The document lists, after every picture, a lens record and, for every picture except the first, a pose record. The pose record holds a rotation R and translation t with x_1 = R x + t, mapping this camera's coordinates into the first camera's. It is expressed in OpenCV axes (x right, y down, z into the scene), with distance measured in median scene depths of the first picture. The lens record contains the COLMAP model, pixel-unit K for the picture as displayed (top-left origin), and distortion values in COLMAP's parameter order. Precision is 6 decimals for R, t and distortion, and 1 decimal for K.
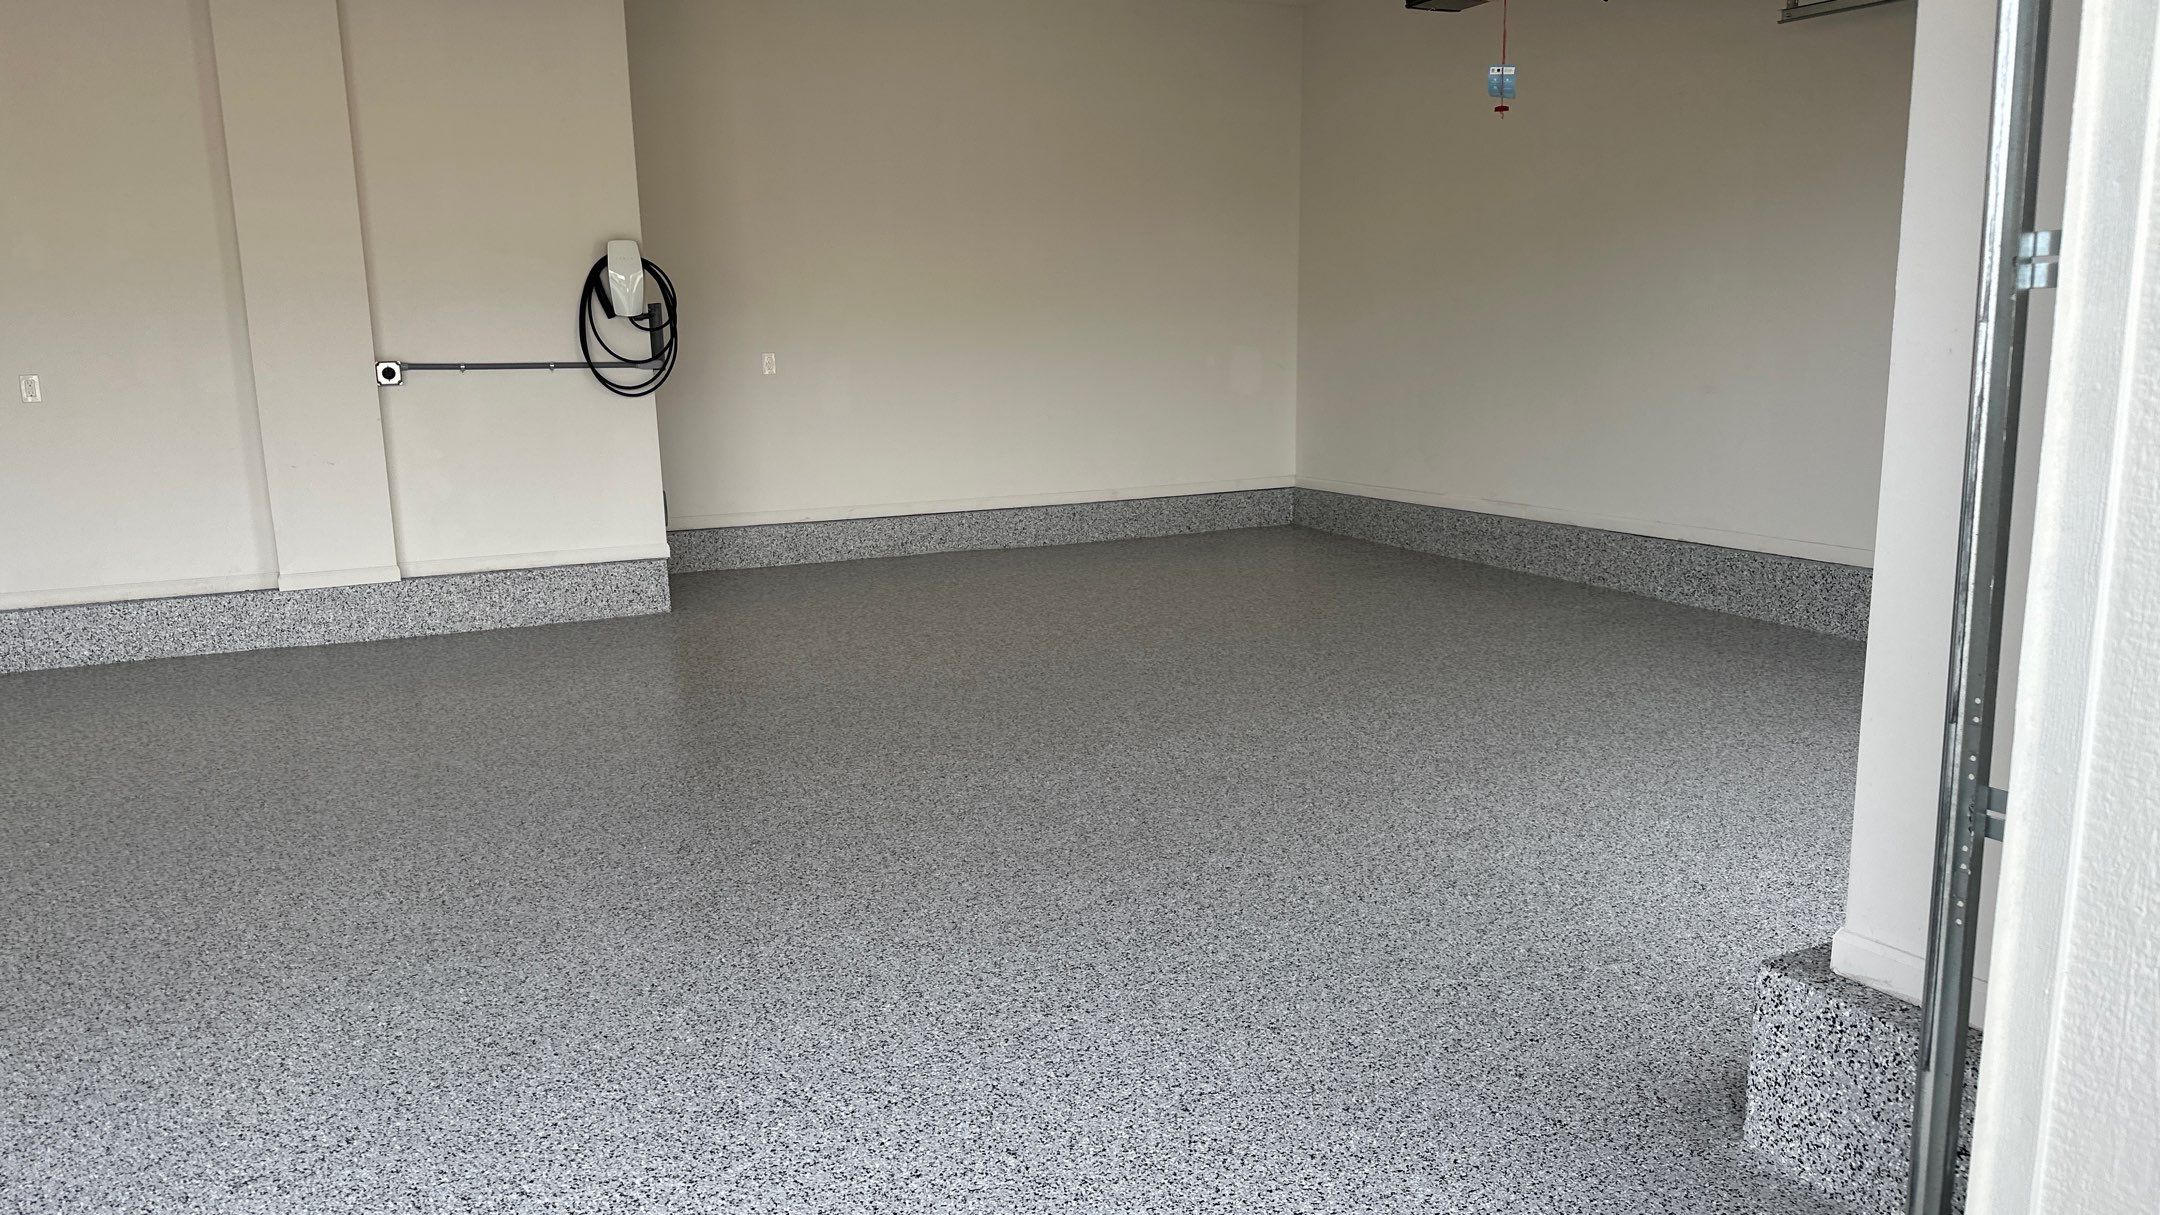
lens RADIAL K [[1511.6, 0, 1081.0], [0, 1511.6, 631.3], [0, 0, 1]] dist [0.081172, -0.131574]
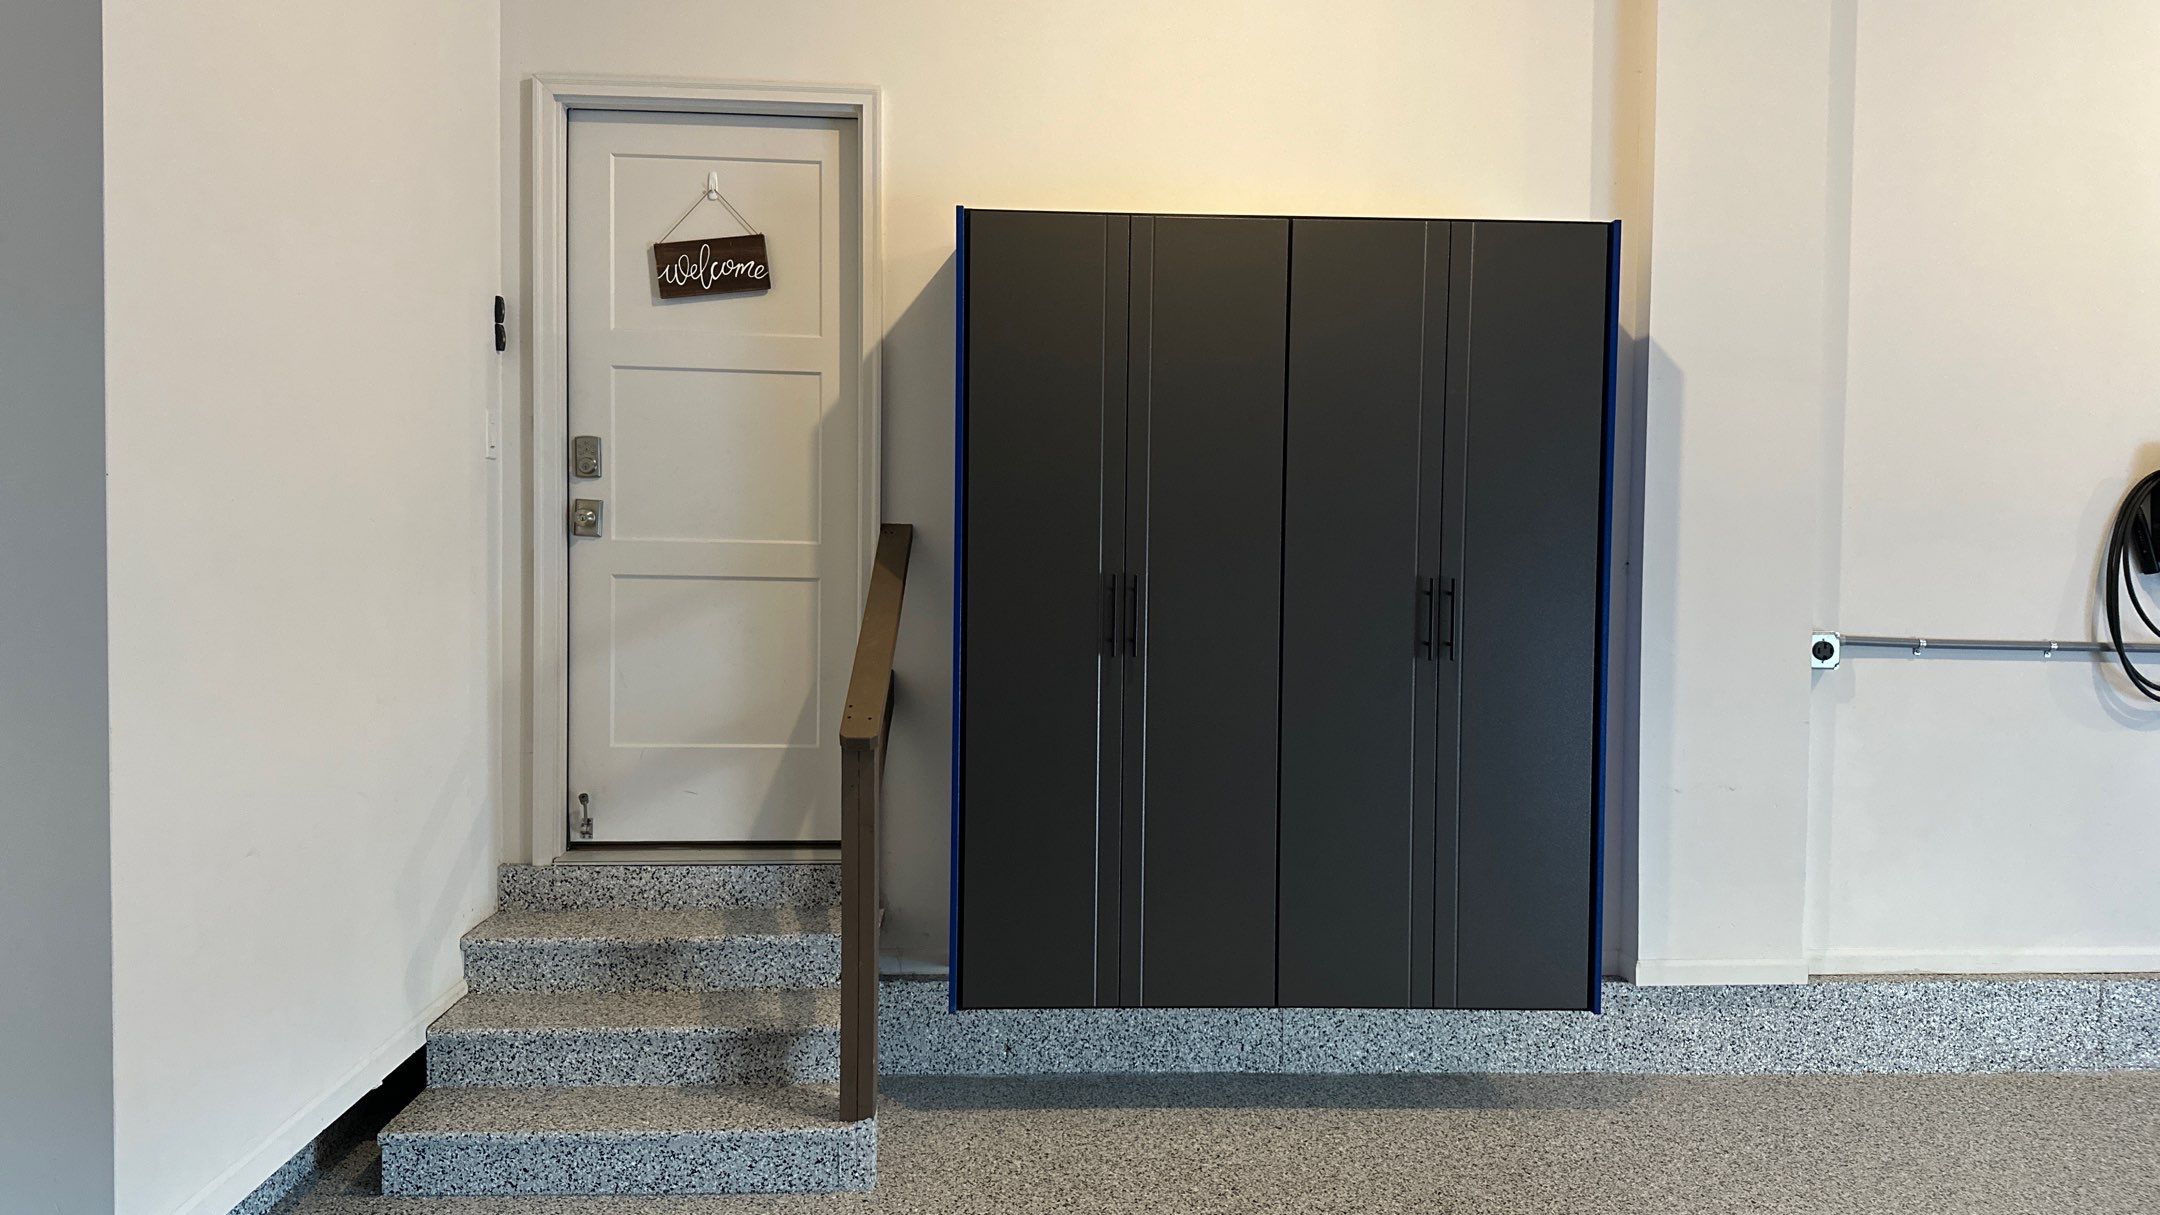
lens RADIAL K [[1505.9, 0, 1085.4], [0, 1505.9, 620.0], [0, 0, 1]] dist [0.134218, -0.227753]
pose [[0.925910, 0.046012, -0.374931, -0.527802], [-0.103312, 0.985556, -0.134184, -0.069636], [0.363342, 0.162978, 0.917290, 0.330659]]
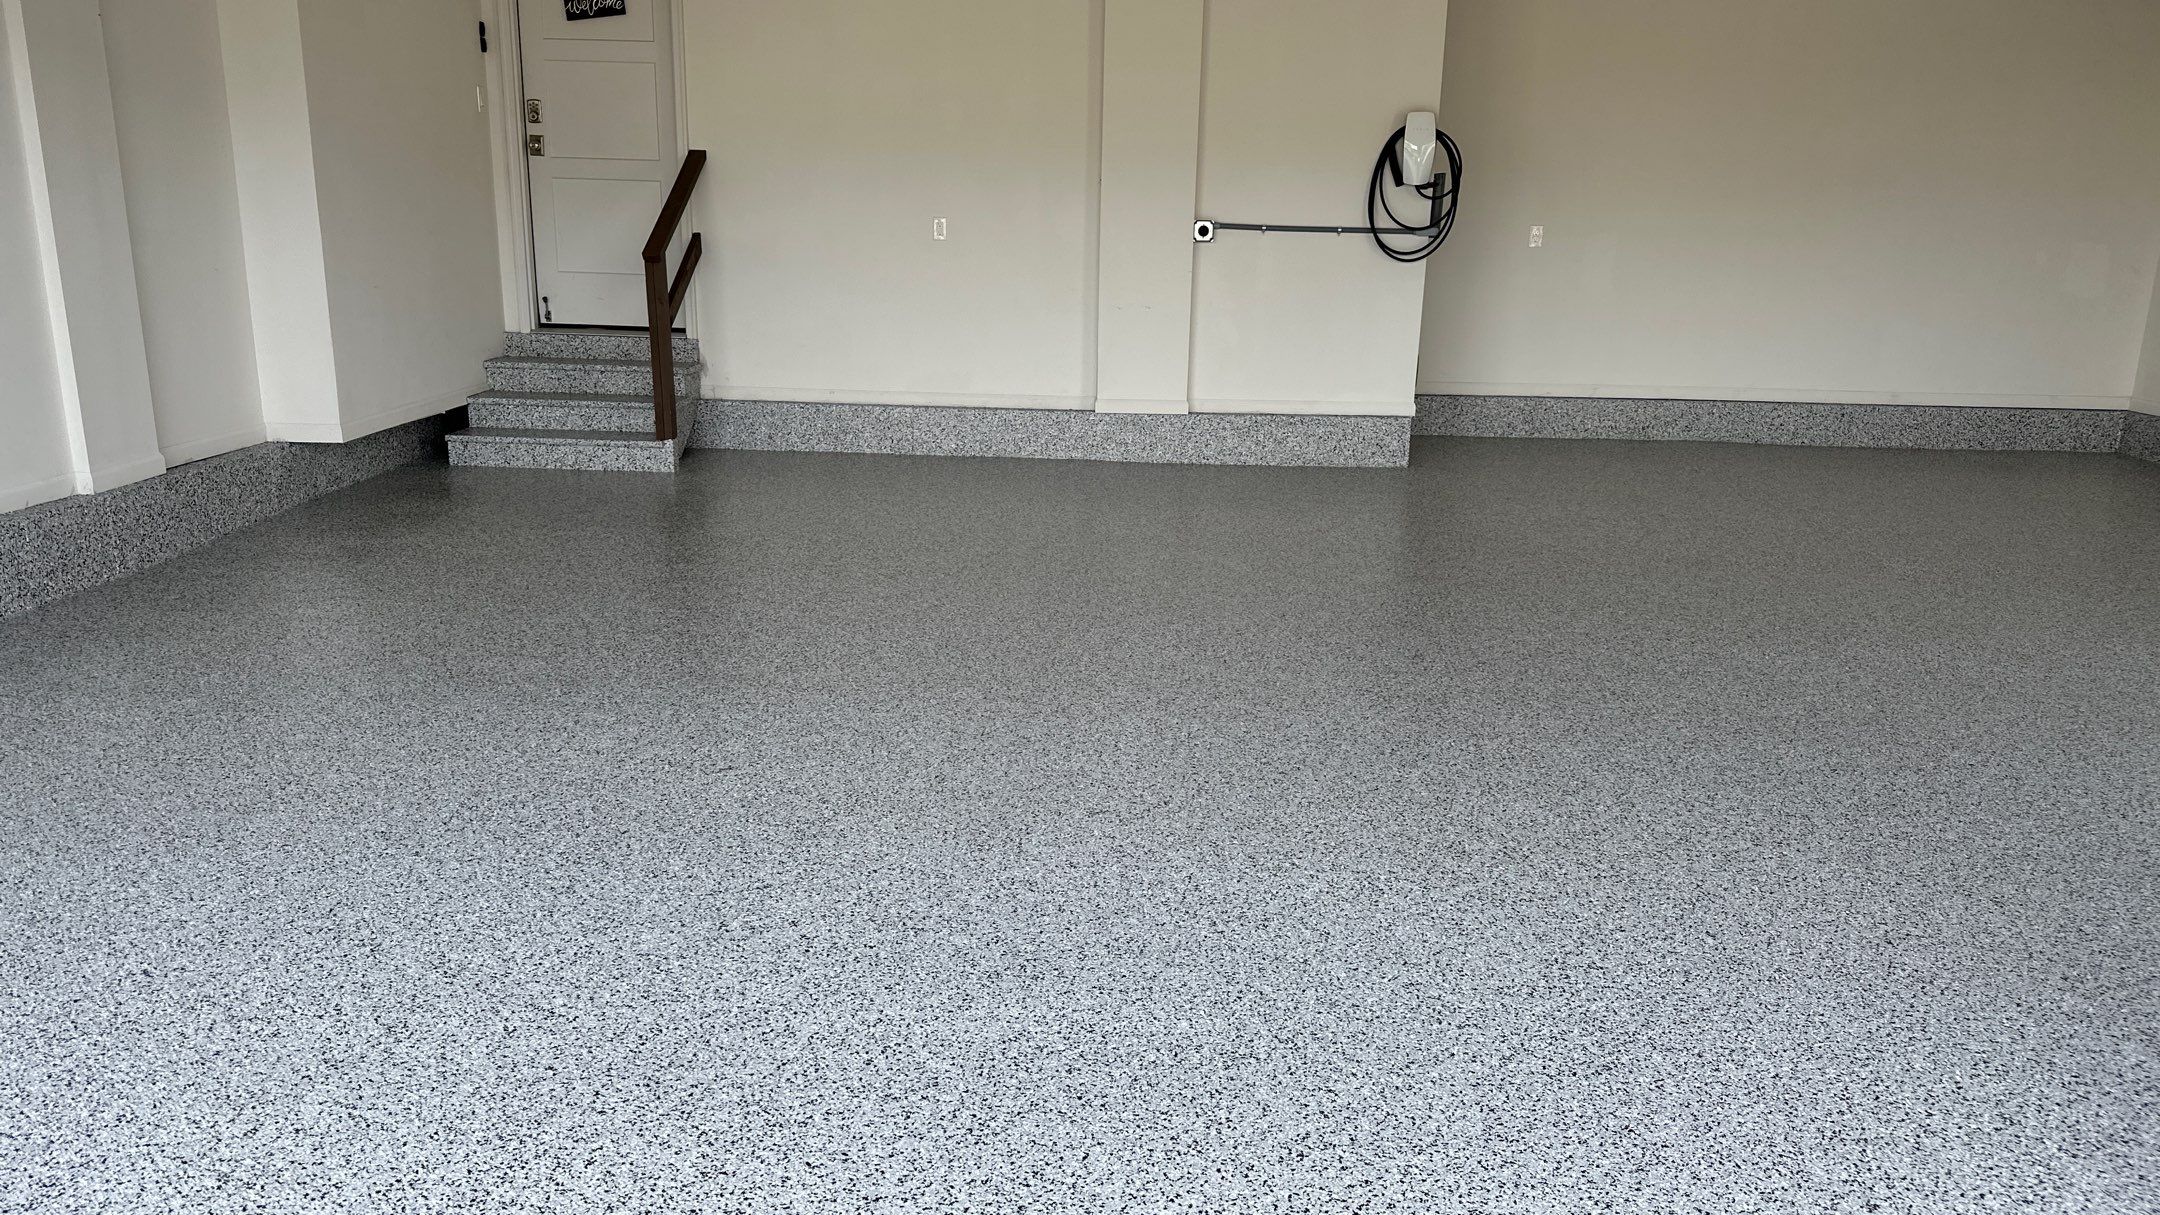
lens RADIAL K [[1511.2, 0, 1082.4], [0, 1511.2, 614.7], [0, 0, 1]] dist [0.163856, -0.320649]
pose [[0.894342, 0.151866, -0.420819, -0.007421], [-0.126022, 0.988050, 0.088742, 0.027866], [0.429267, -0.026333, 0.902793, -0.088522]]
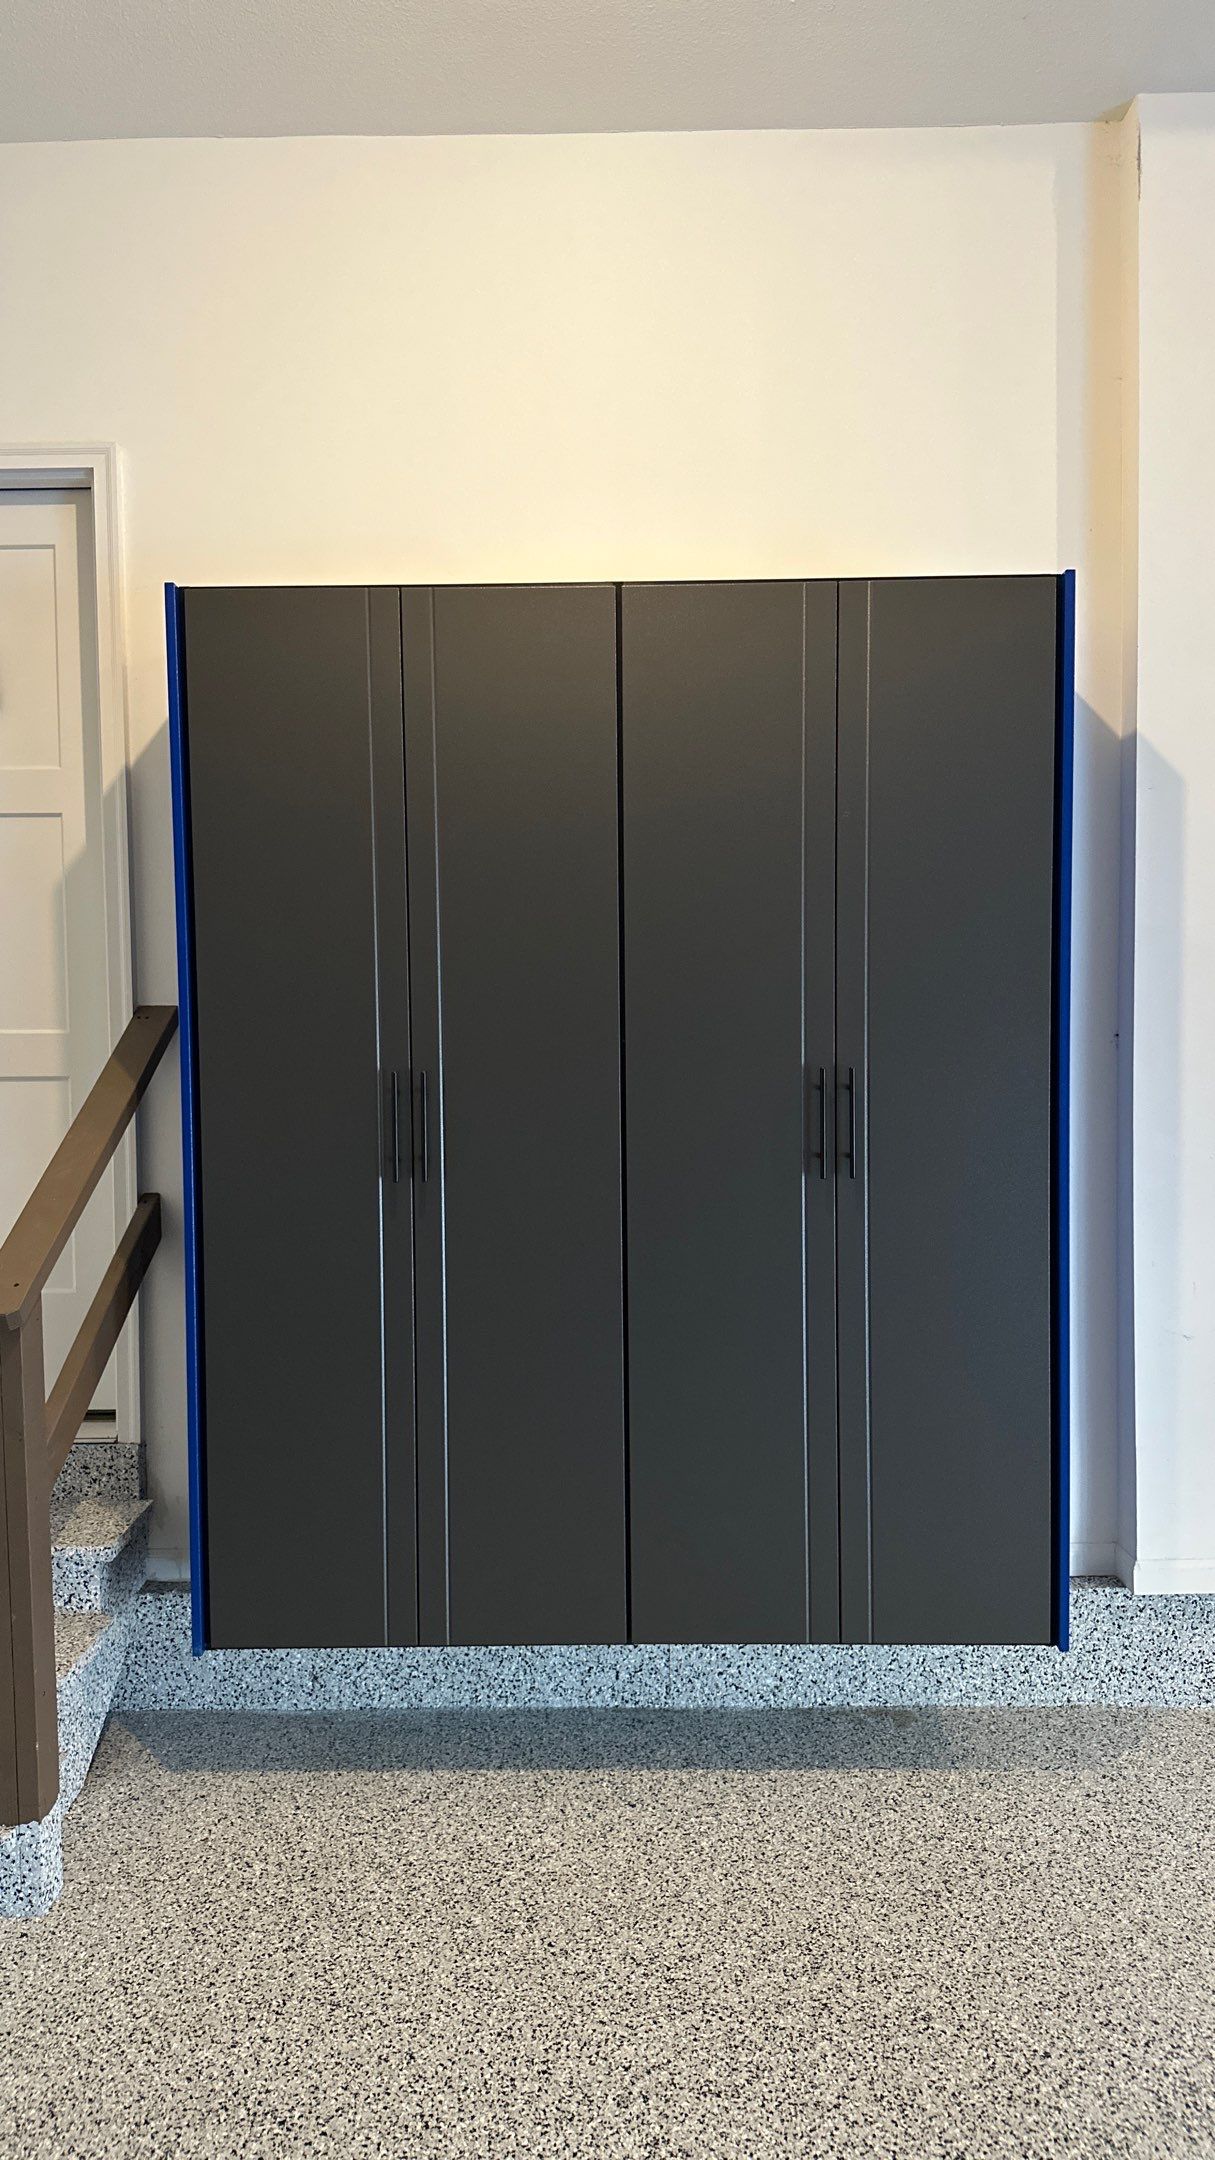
lens RADIAL K [[1522.7, 0, 608.3], [0, 1522.7, 1090.0], [0, 0, 1]] dist [0.031877, -0.022149]
pose [[0.898334, 0.032083, -0.438141, -0.488801], [-0.091249, 0.989206, -0.114656, -0.116886], [0.429732, 0.142979, 0.891564, 0.505550]]
